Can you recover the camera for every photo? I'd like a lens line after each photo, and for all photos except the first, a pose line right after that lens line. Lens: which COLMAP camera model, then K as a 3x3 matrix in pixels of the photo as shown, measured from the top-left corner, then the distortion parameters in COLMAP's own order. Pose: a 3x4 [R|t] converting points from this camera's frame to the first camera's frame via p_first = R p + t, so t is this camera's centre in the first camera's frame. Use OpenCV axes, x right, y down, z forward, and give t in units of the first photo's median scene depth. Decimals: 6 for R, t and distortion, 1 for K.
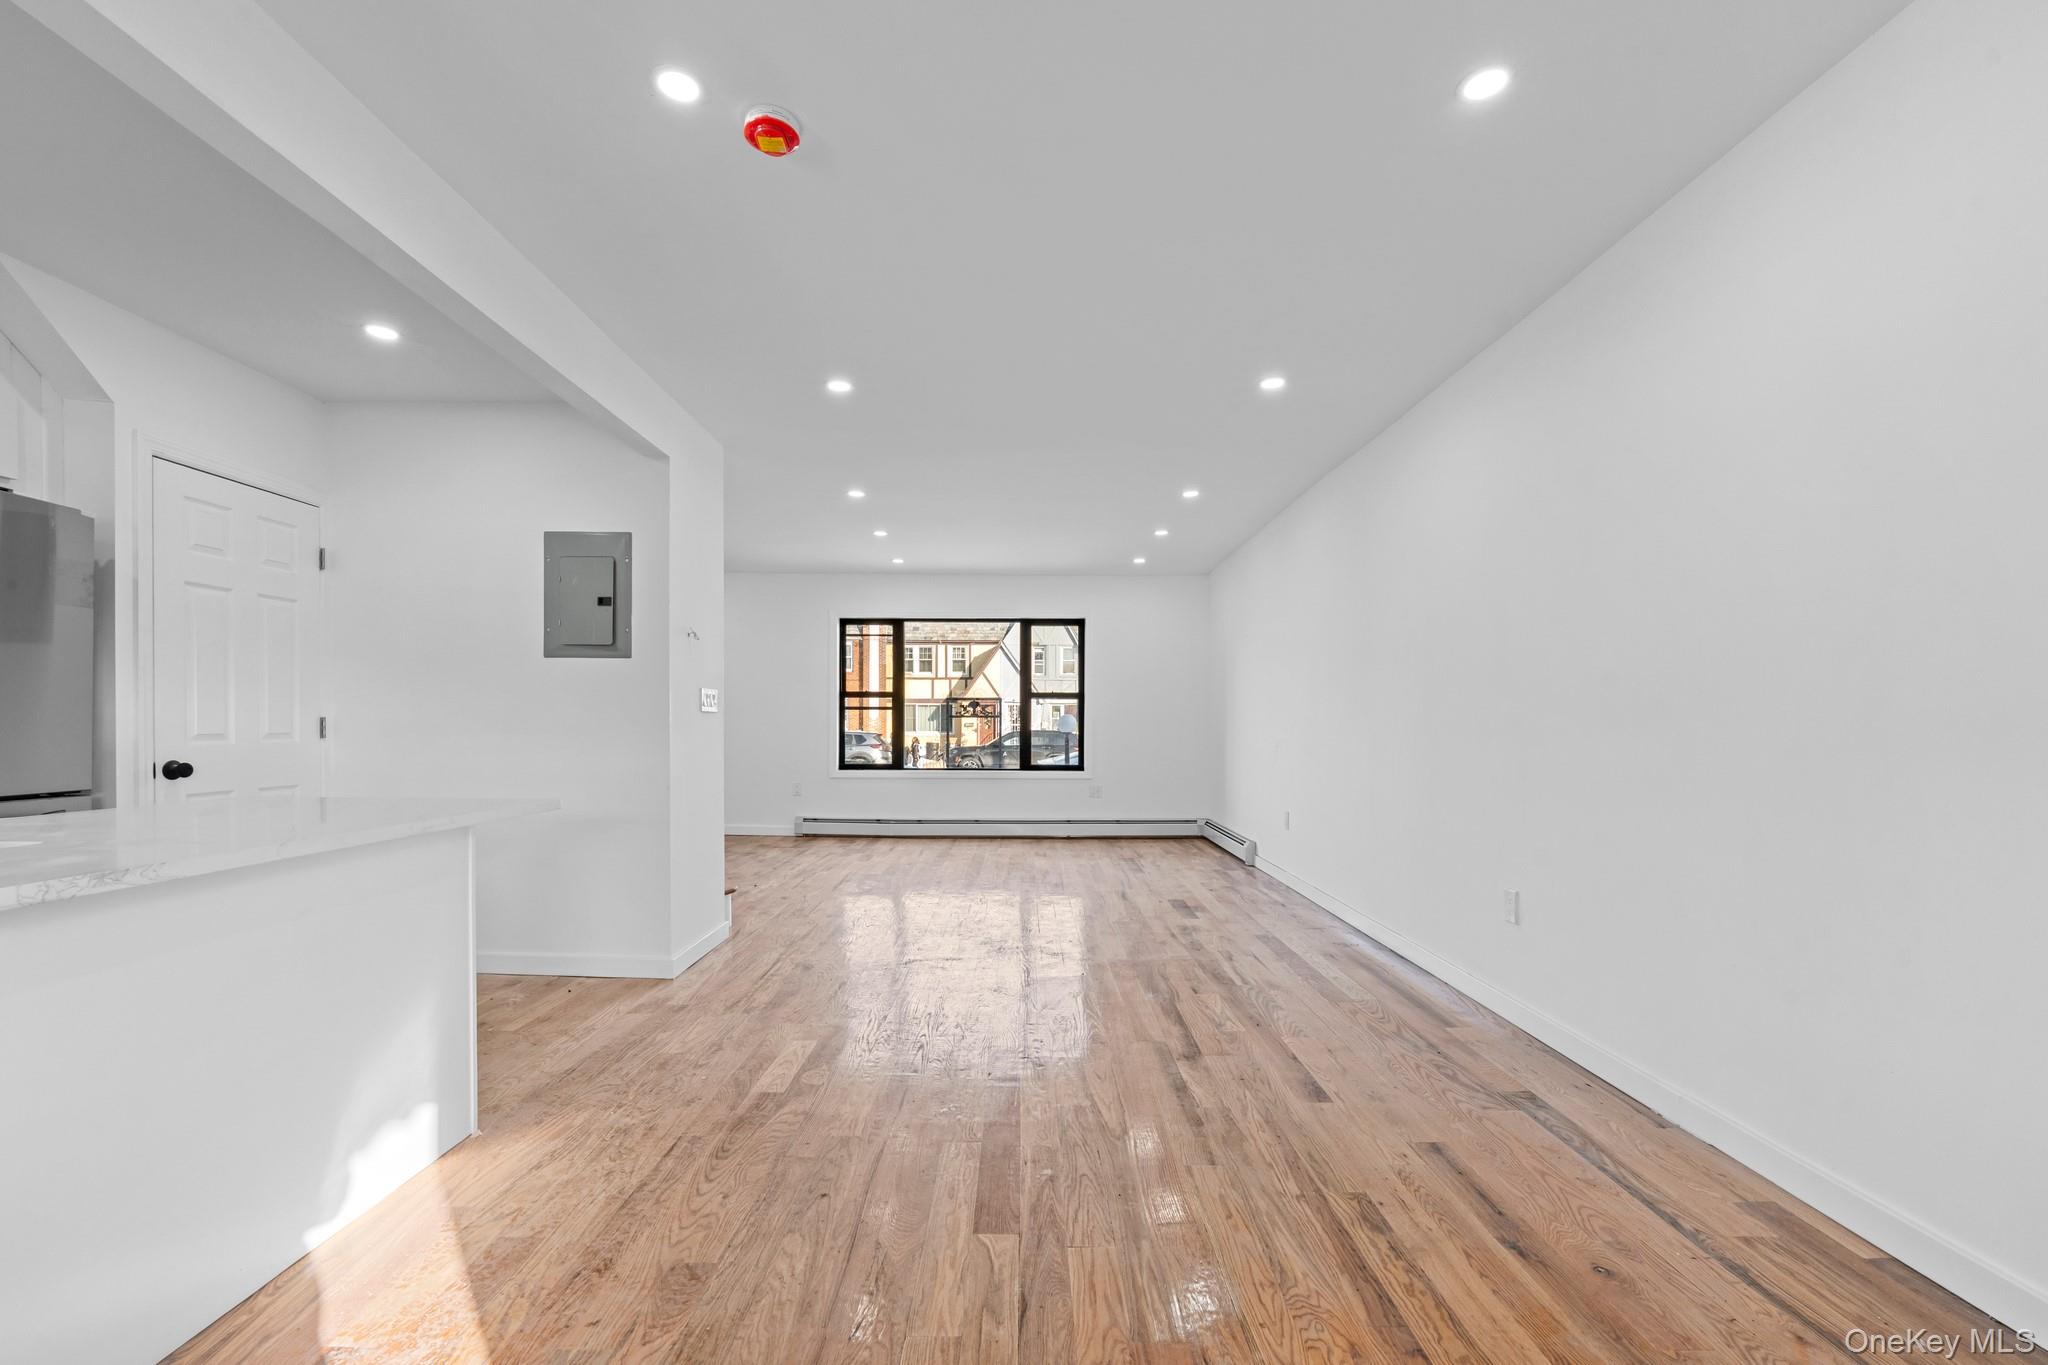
lens RADIAL K [[831.5, 0, 1022.2], [0, 831.5, 724.9], [0, 0, 1]] dist [0.000289, -0.001161]
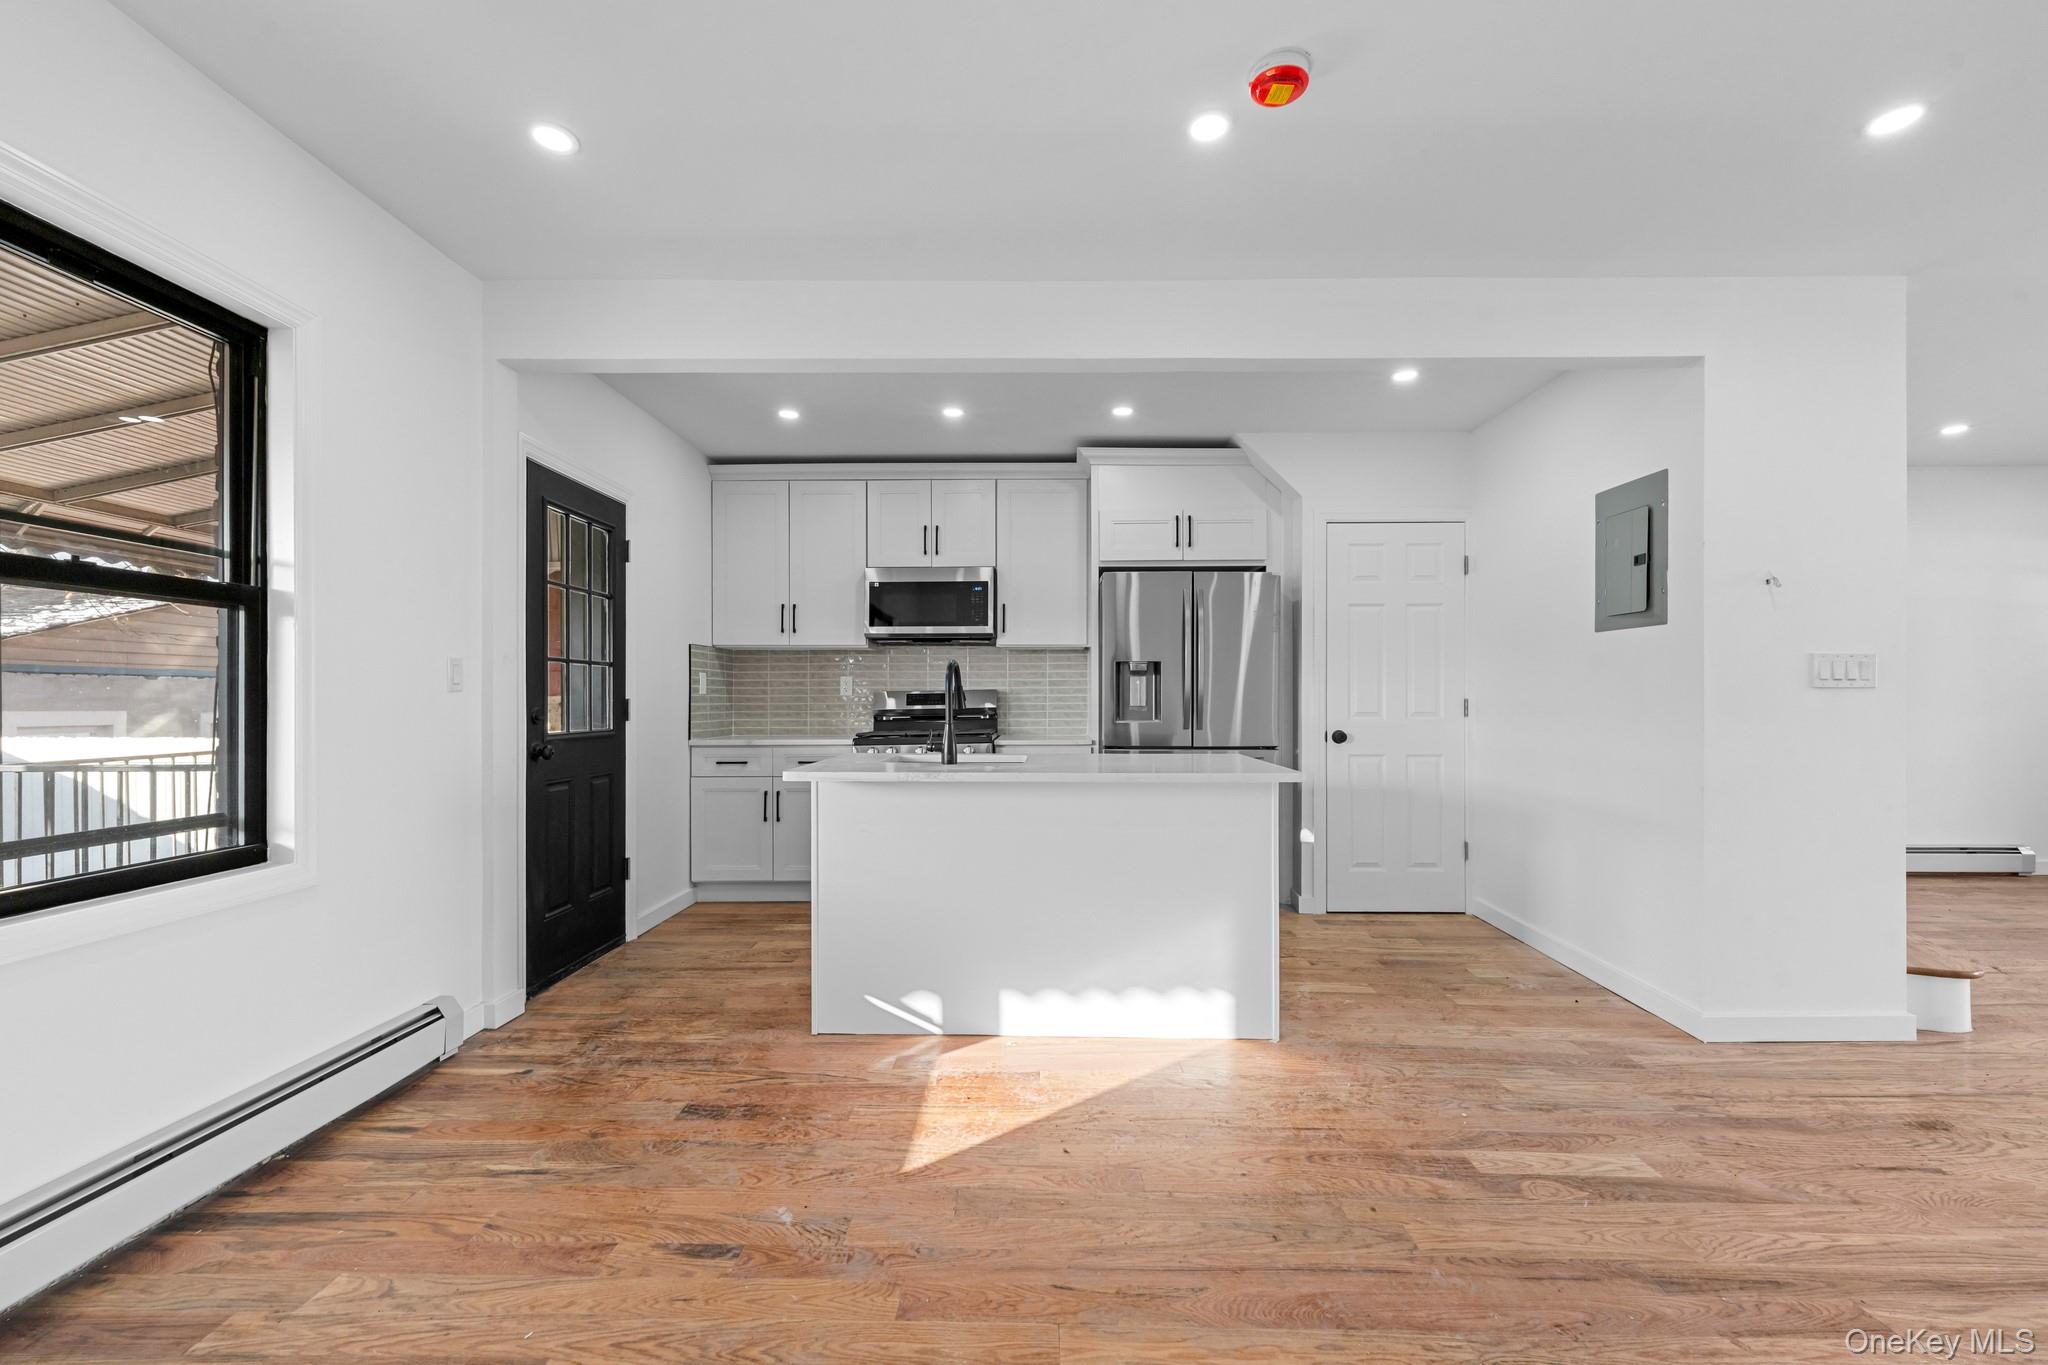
lens RADIAL K [[831.5, 0, 1028.9], [0, 831.5, 698.0], [0, 0, 1]] dist [0.000289, -0.001161]
pose [[-0.017957, -0.006296, -0.999819, 0.163802], [0.001143, 0.999979, -0.006317, -0.001704], [0.999838, -0.001256, -0.017949, 0.186600]]
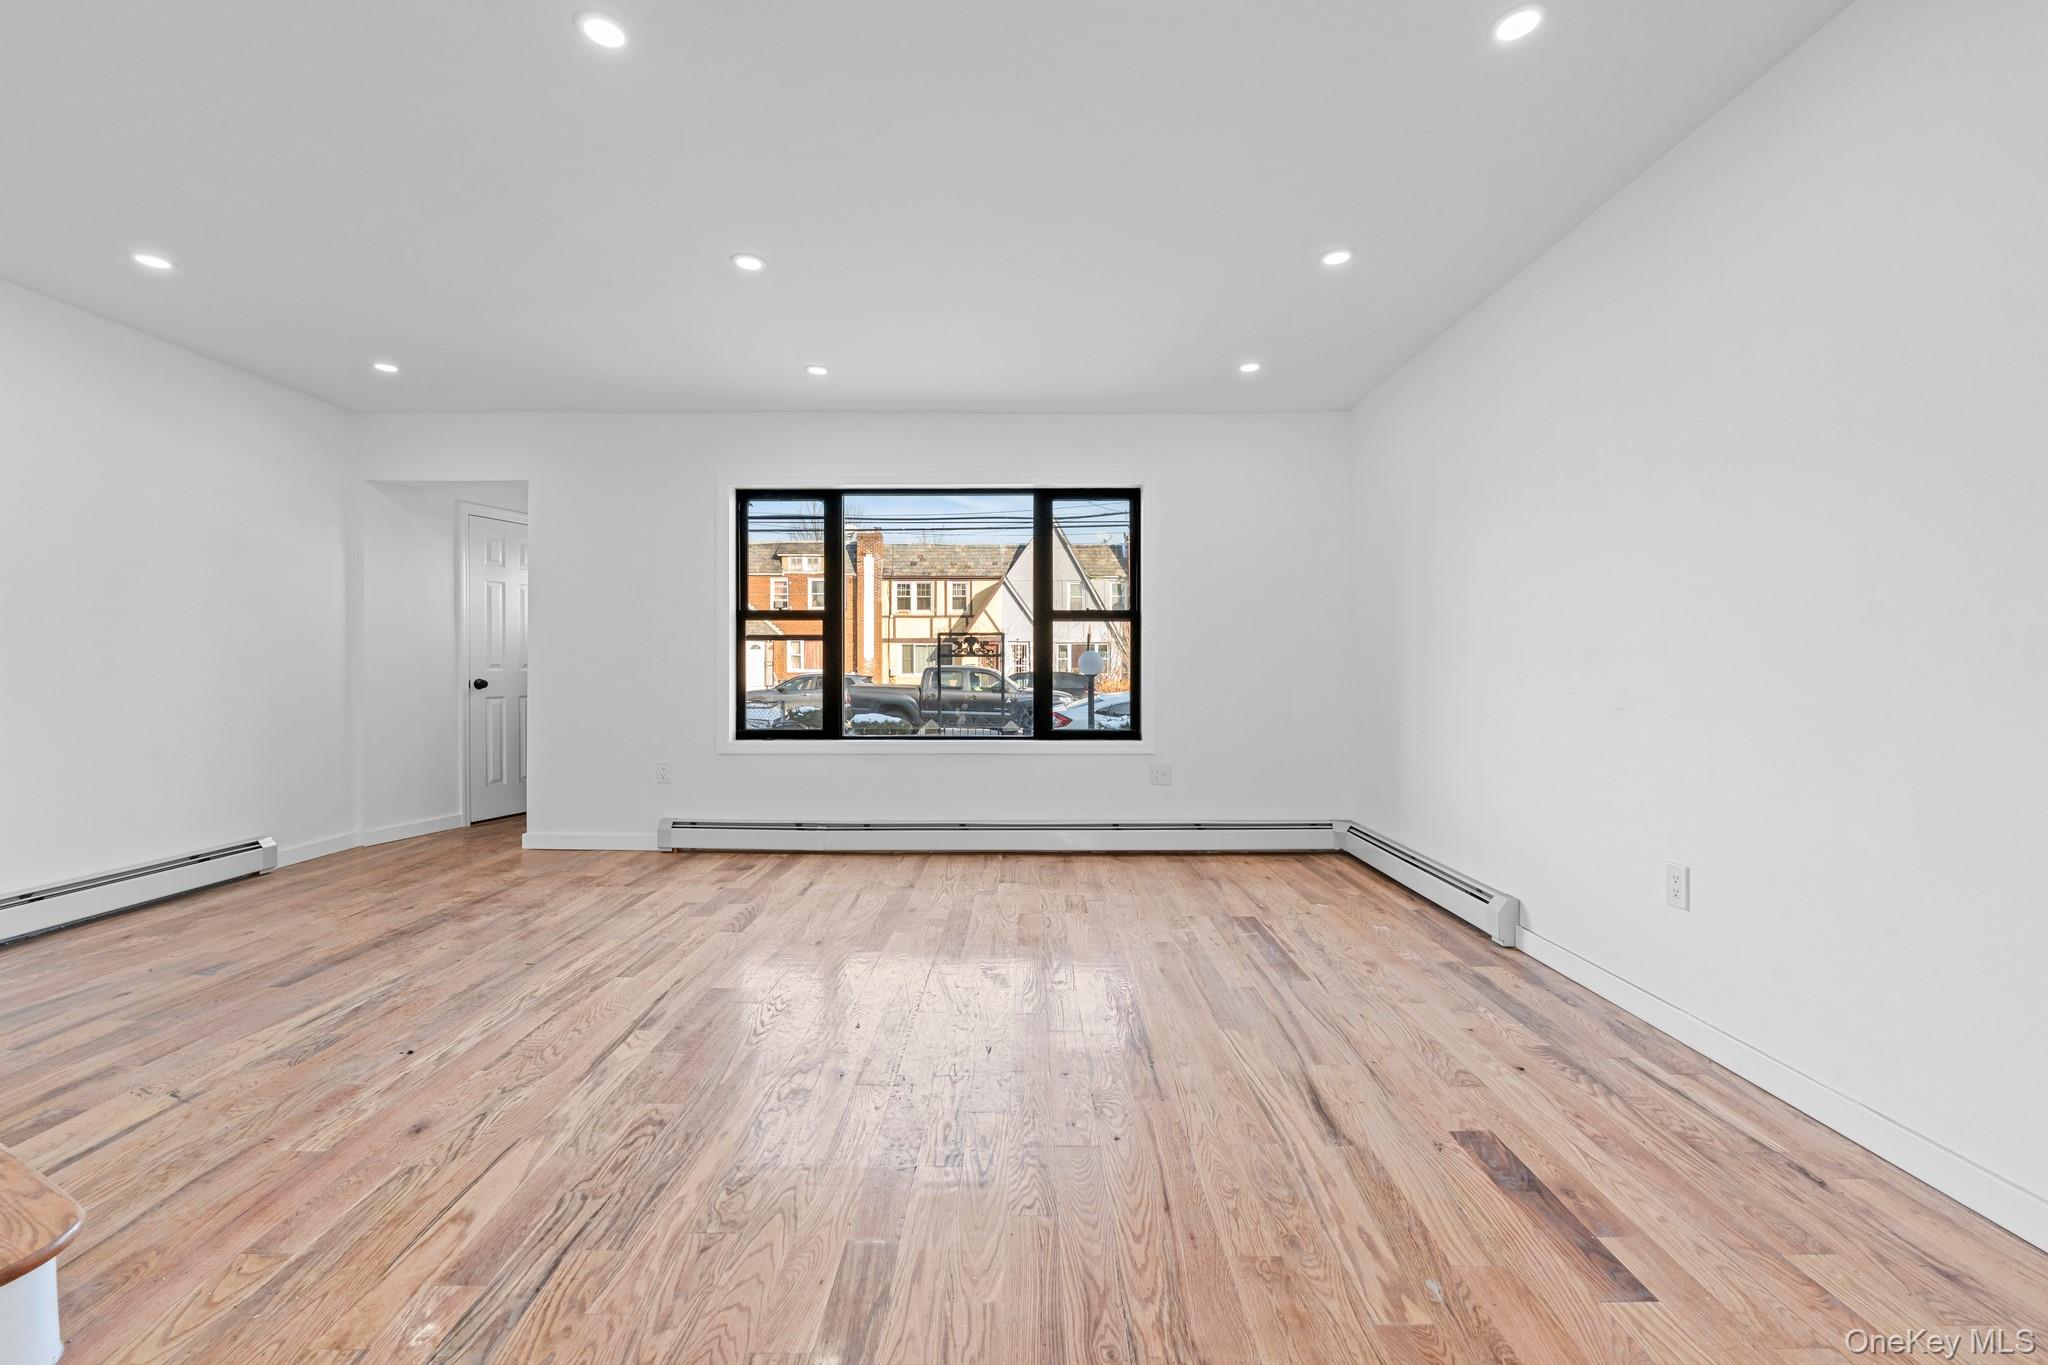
lens RADIAL K [[831.5, 0, 1013.8], [0, 831.5, 669.2], [0, 0, 1]] dist [0.000289, -0.001161]
pose [[0.999895, -0.004113, -0.013896, -0.009689], [0.004177, 0.999981, 0.004595, 0.000765], [0.013877, -0.004652, 0.999893, 0.426709]]
